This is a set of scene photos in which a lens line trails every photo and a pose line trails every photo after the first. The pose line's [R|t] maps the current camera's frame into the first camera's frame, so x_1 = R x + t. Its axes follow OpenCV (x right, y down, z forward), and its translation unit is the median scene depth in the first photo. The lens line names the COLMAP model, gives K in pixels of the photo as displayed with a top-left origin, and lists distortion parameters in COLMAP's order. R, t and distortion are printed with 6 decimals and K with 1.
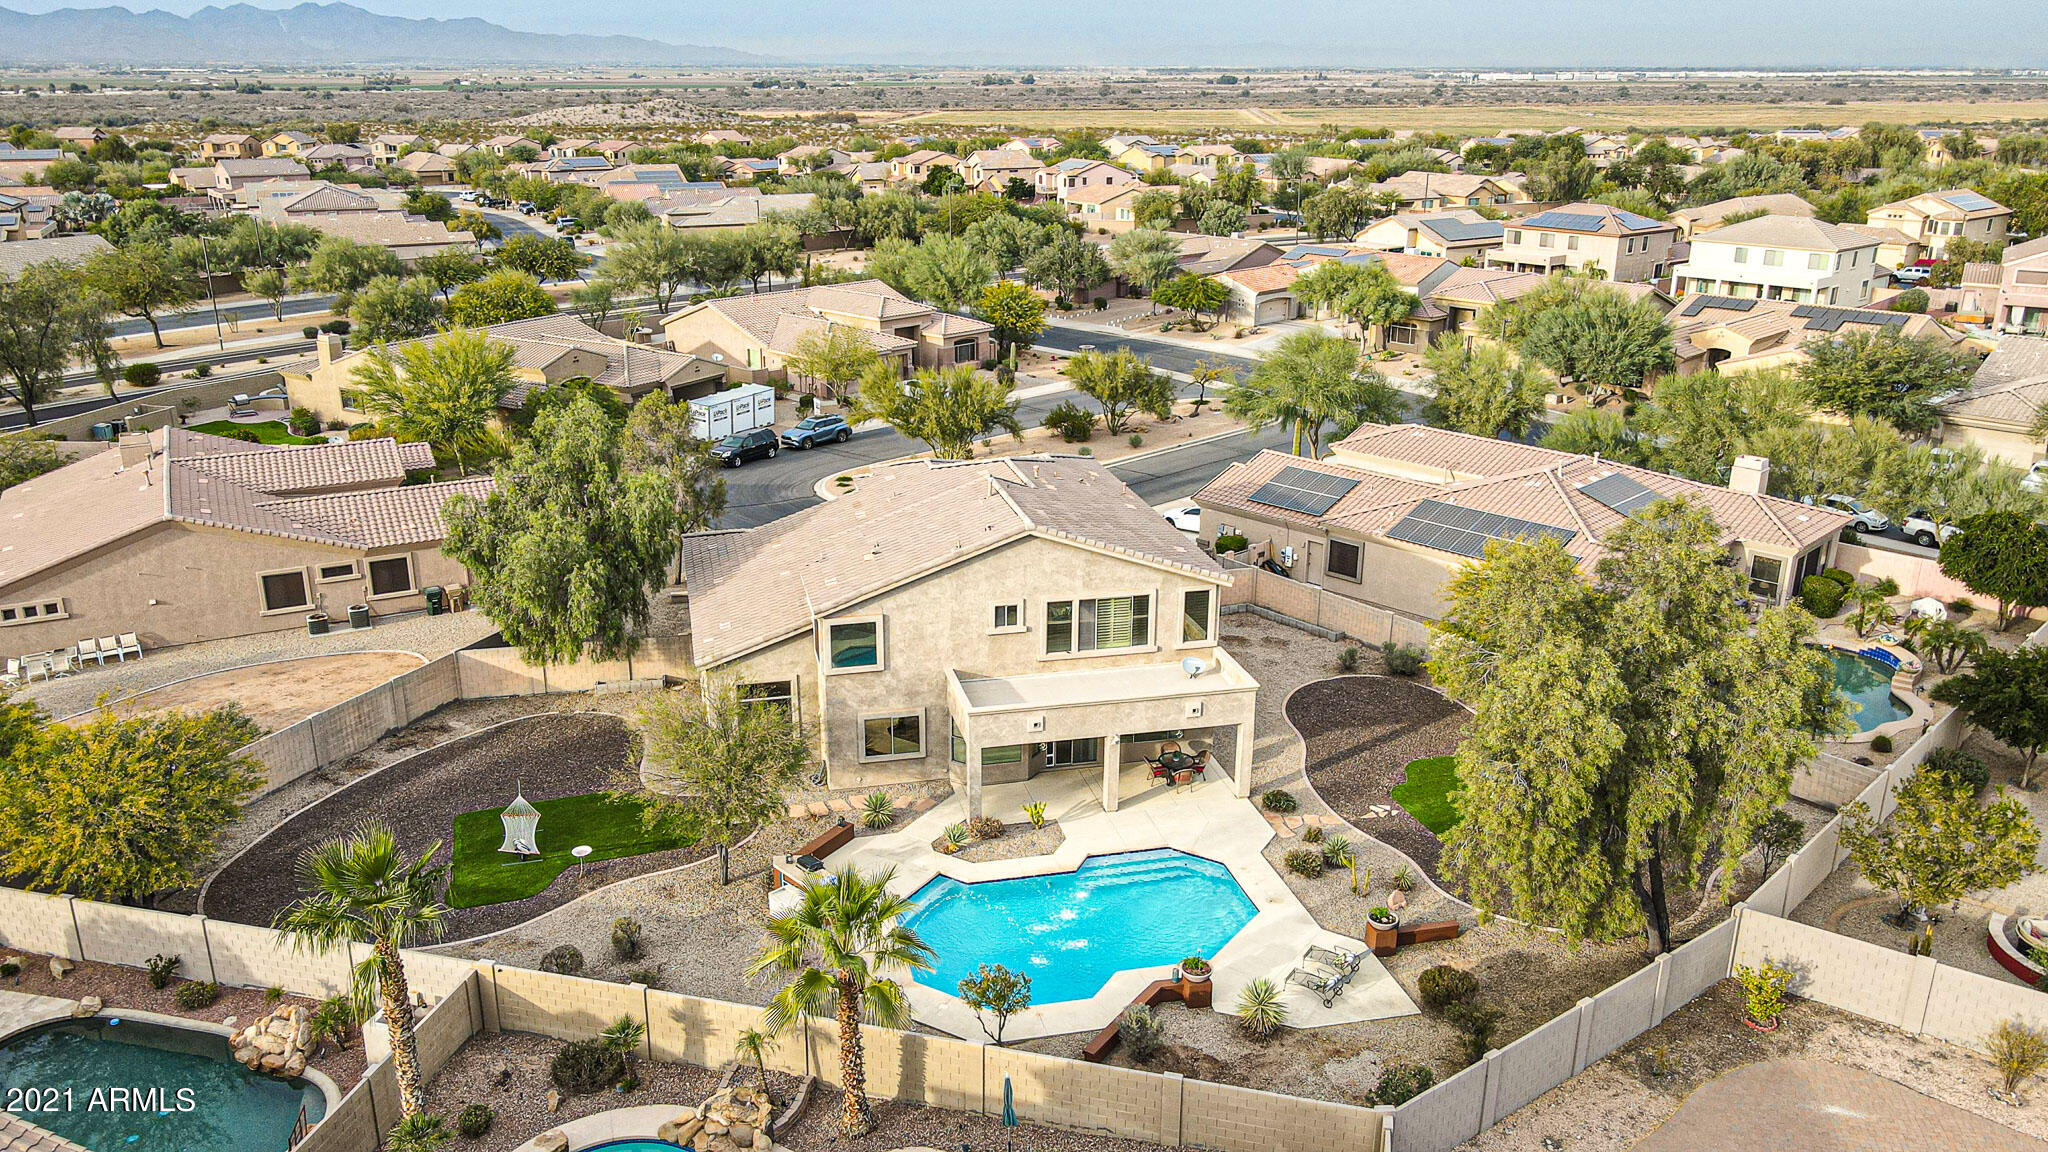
lens RADIAL K [[1507.7, 0, 999.5], [0, 1507.7, 577.6], [0, 0, 1]] dist [0.004477, 0.009413]
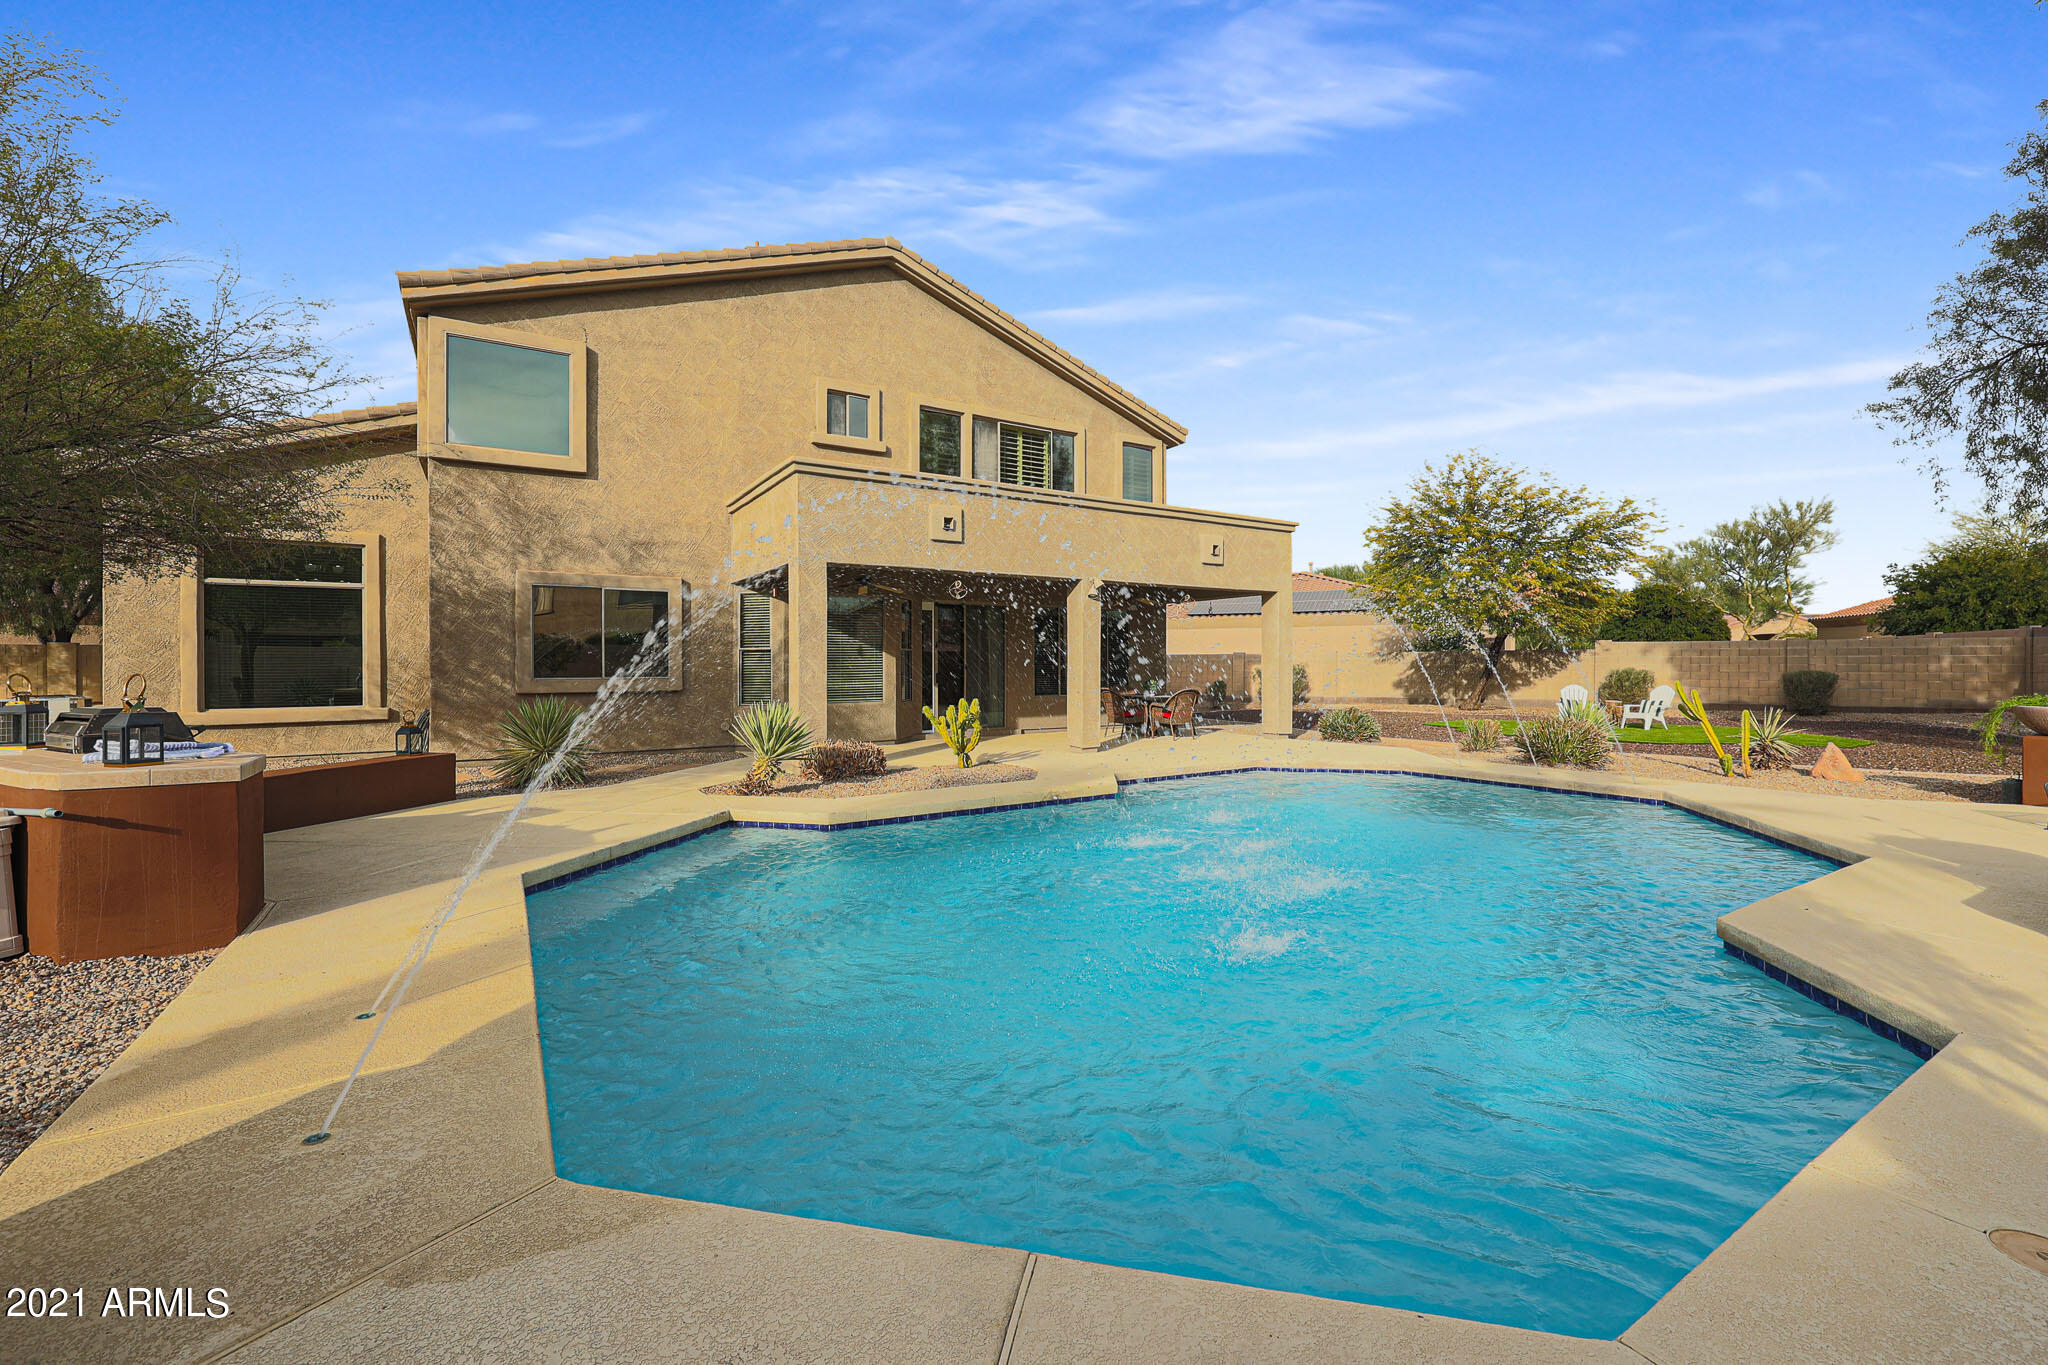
lens RADIAL K [[840.5, 0, 1020.7], [0, 840.5, 672.1], [0, 0, 1]] dist [-0.000132, -0.000568]
pose [[0.943322, -0.001076, 0.331879, -0.036302], [0.102233, 0.952310, -0.287496, 0.203444], [-0.315742, 0.305130, 0.898444, 0.741448]]
